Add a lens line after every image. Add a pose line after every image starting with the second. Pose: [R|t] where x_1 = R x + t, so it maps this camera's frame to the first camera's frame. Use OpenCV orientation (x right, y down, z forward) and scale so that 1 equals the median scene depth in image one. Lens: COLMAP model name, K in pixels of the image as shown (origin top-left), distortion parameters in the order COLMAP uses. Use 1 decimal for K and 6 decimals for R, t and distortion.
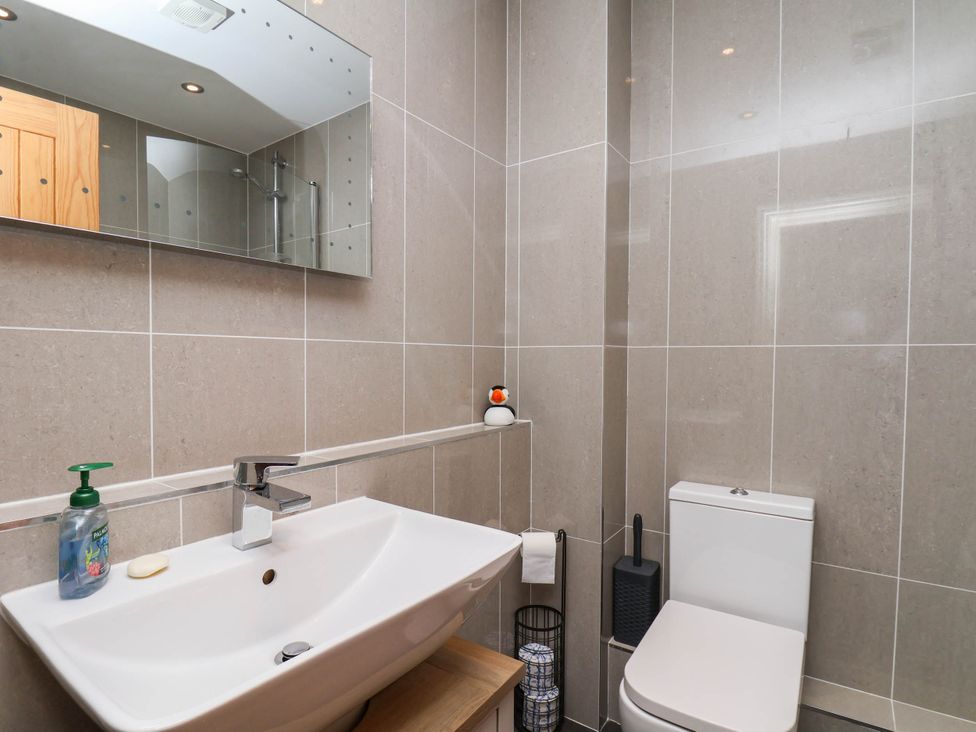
lens RADIAL K [[516.4, 0, 488.6], [0, 516.4, 375.1], [0, 0, 1]] dist [0.007082, -0.016209]
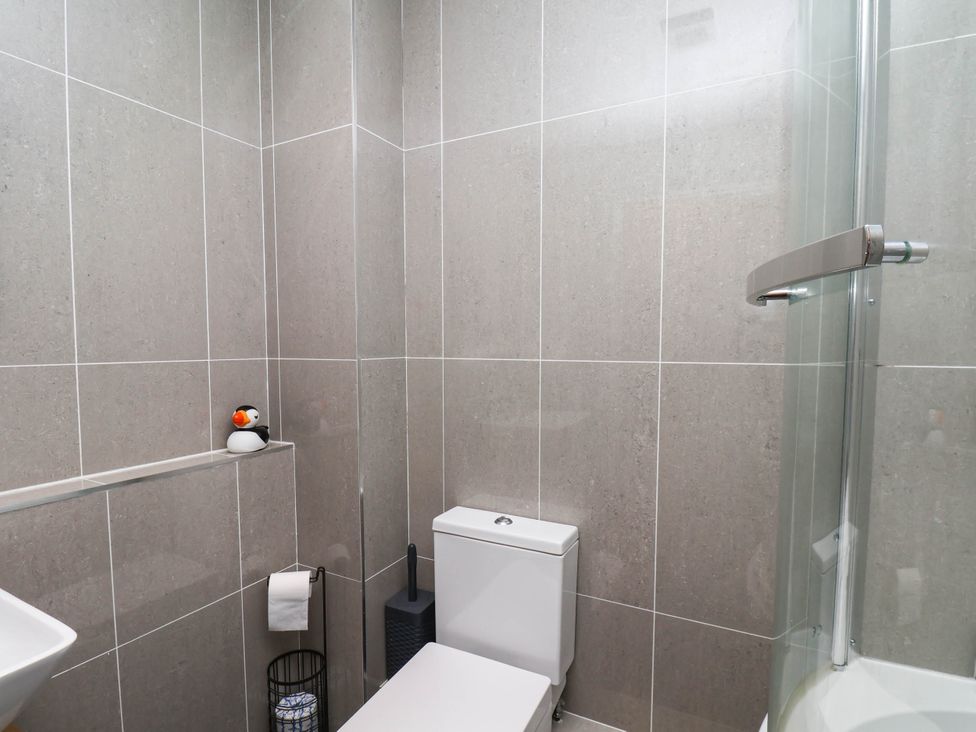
lens RADIAL K [[516.4, 0, 488.6], [0, 516.4, 375.1], [0, 0, 1]] dist [0.007082, -0.016209]
pose [[0.992707, -0.012388, 0.119917, 0.352493], [0.008741, 0.999485, 0.030888, -0.058897], [-0.120238, -0.029615, 0.992303, 0.107374]]
